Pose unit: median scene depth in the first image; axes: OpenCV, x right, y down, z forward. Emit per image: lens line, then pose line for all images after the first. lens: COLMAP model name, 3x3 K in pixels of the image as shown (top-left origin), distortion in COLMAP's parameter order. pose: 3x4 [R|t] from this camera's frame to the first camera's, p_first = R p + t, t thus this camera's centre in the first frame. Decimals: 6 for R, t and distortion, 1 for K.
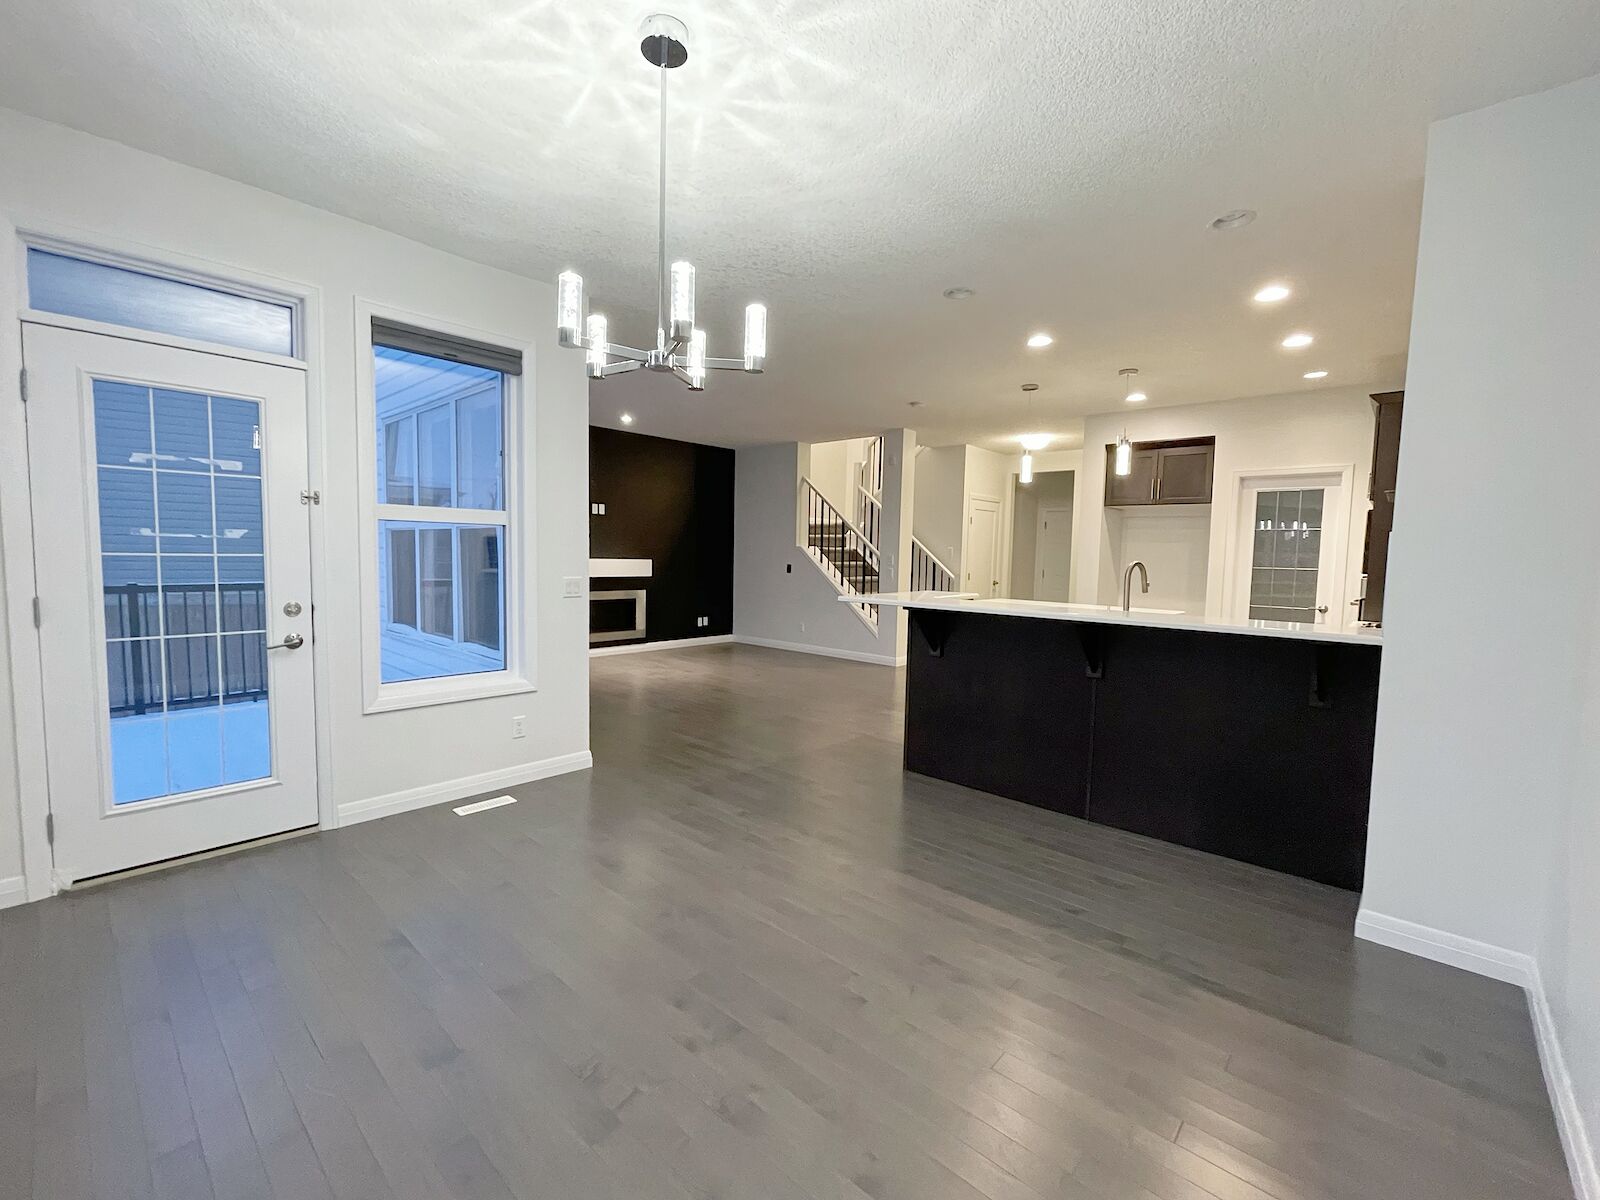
lens RADIAL K [[654.4, 0, 802.6], [0, 654.4, 600.8], [0, 0, 1]] dist [0.000132, -0.000018]
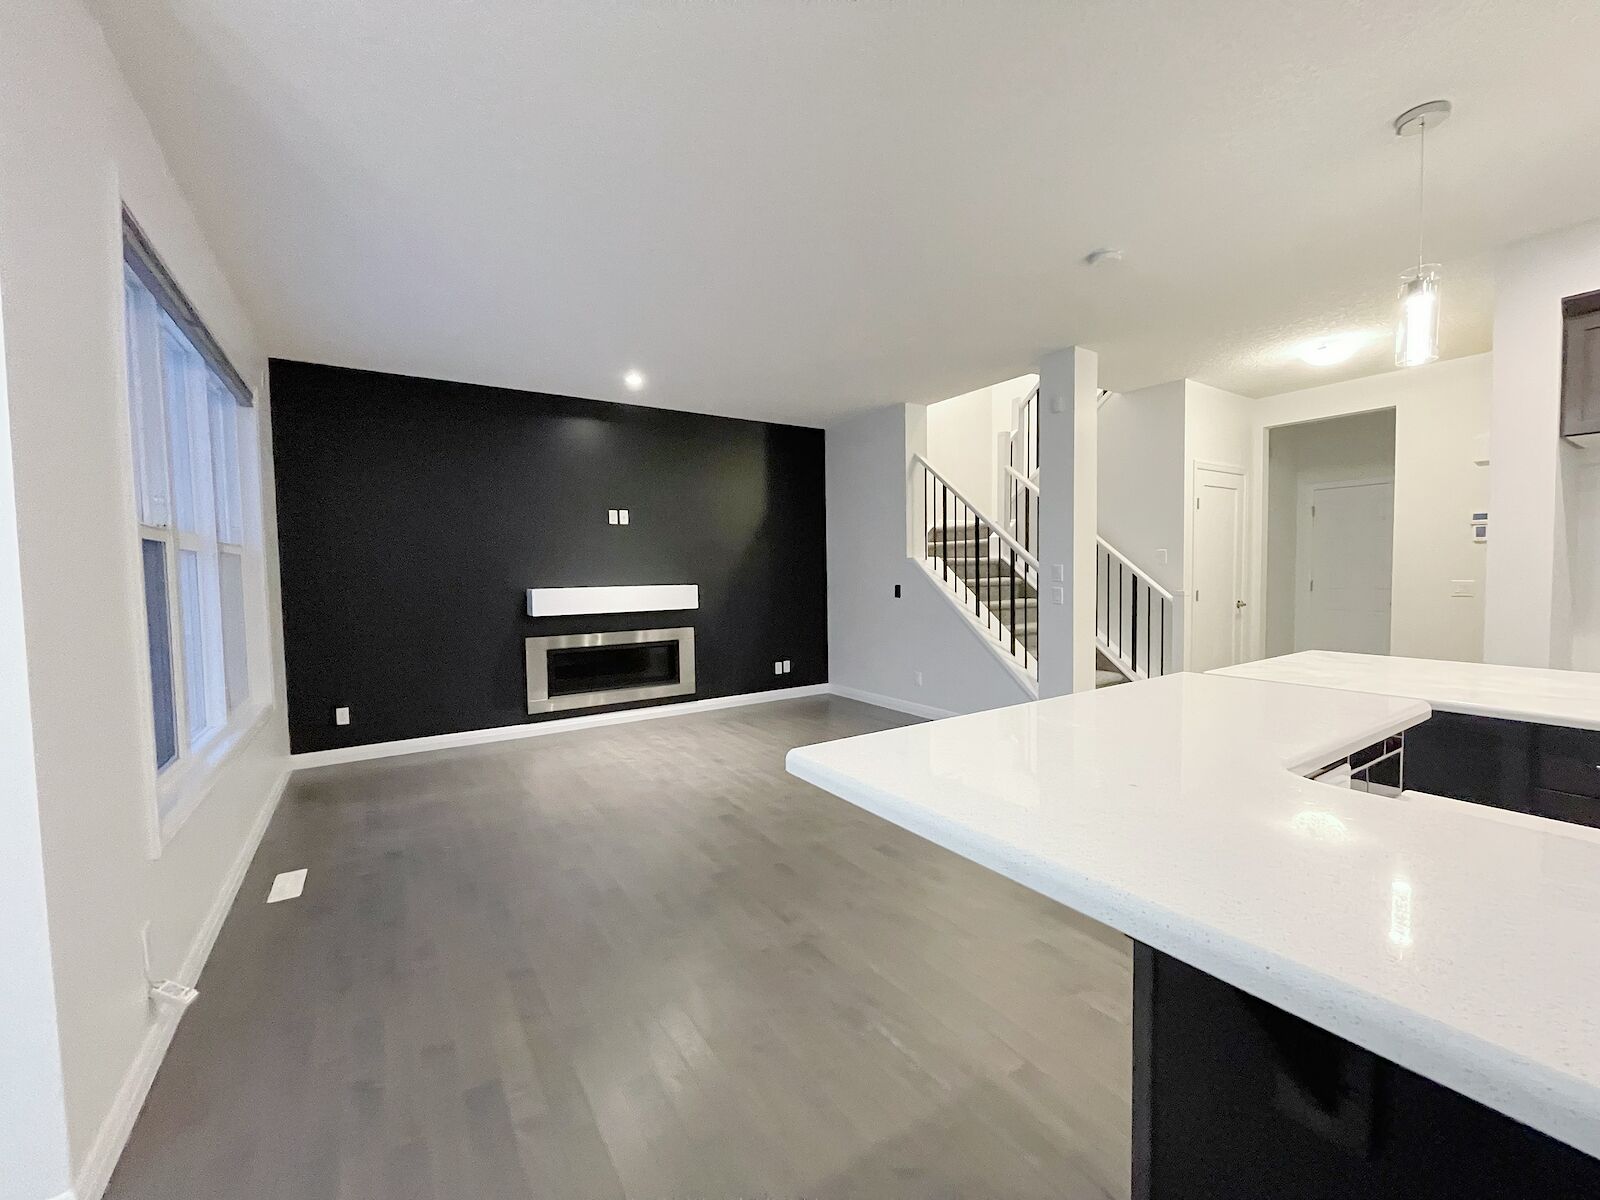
lens RADIAL K [[654.4, 0, 787.6], [0, 654.4, 623.9], [0, 0, 1]] dist [0.000132, -0.000018]
pose [[0.963803, -0.017181, -0.266061, 0.050672], [0.017398, 0.999847, -0.001541, -0.016408], [0.266046, -0.003144, 0.963955, 0.316282]]
